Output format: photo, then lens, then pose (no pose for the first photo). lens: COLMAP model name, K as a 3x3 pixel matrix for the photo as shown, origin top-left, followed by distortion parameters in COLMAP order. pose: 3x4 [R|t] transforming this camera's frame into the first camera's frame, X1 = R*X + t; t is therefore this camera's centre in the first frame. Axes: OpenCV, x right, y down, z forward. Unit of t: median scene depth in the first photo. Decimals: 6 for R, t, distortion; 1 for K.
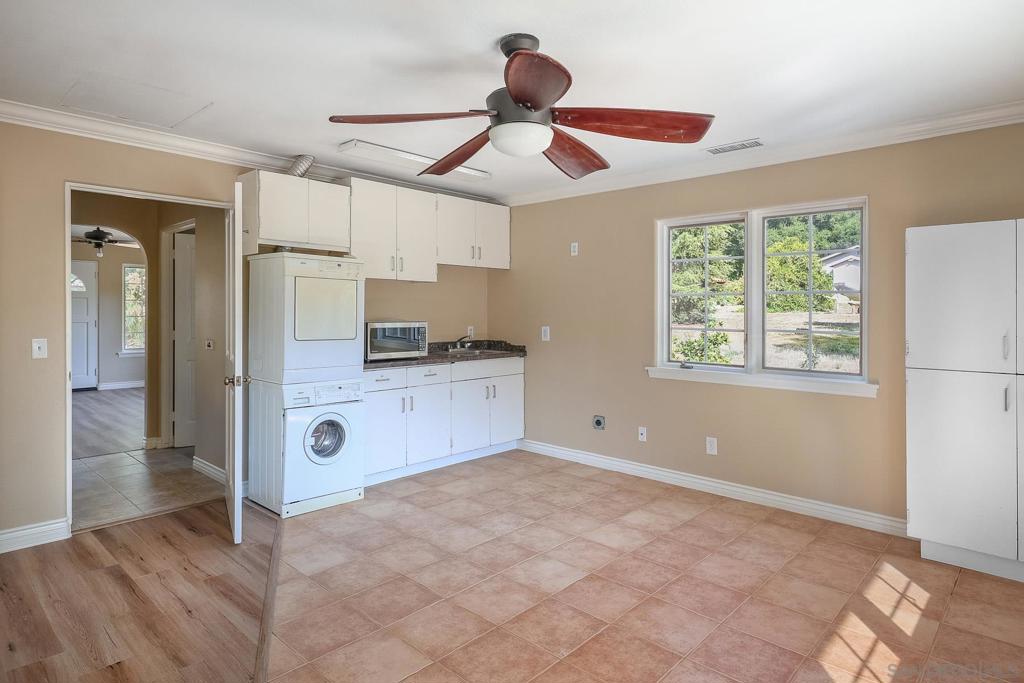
lens RADIAL K [[579.9, 0, 513.1], [0, 579.9, 315.9], [0, 0, 1]] dist [0.001645, 0.000334]
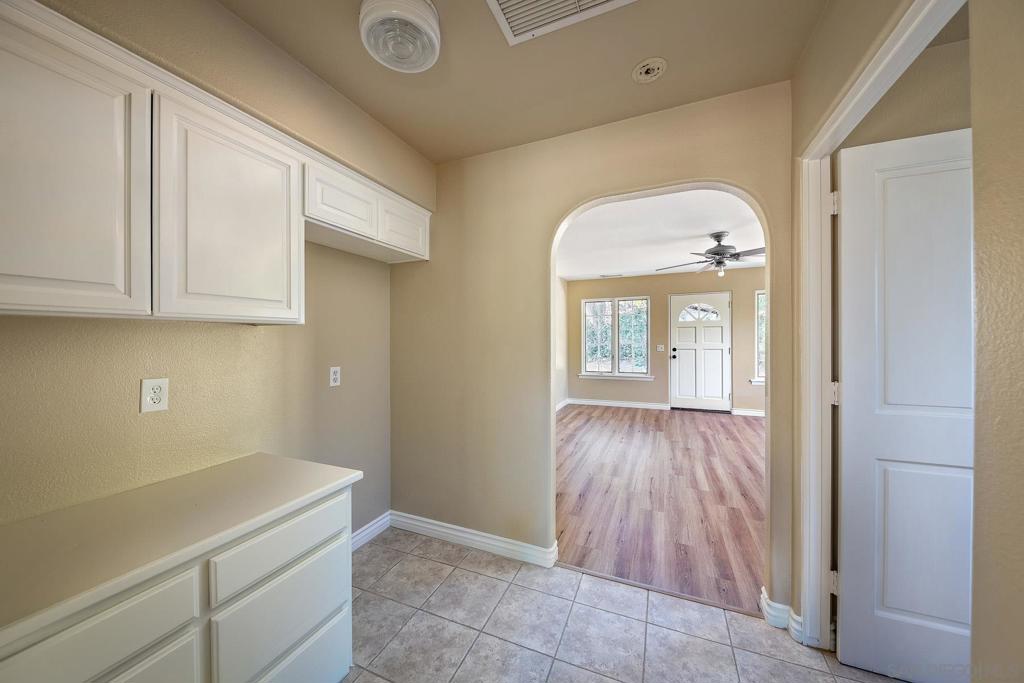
lens RADIAL K [[350.2, 0, 509.8], [0, 350.2, 344.8], [0, 0, 1]] dist [0.000657, 0.000031]
pose [[0.331921, 0.000503, -0.943307, -0.282827], [0.003691, 0.999992, 0.001832, 0.000287], [0.943300, -0.004089, 0.331916, 0.464065]]
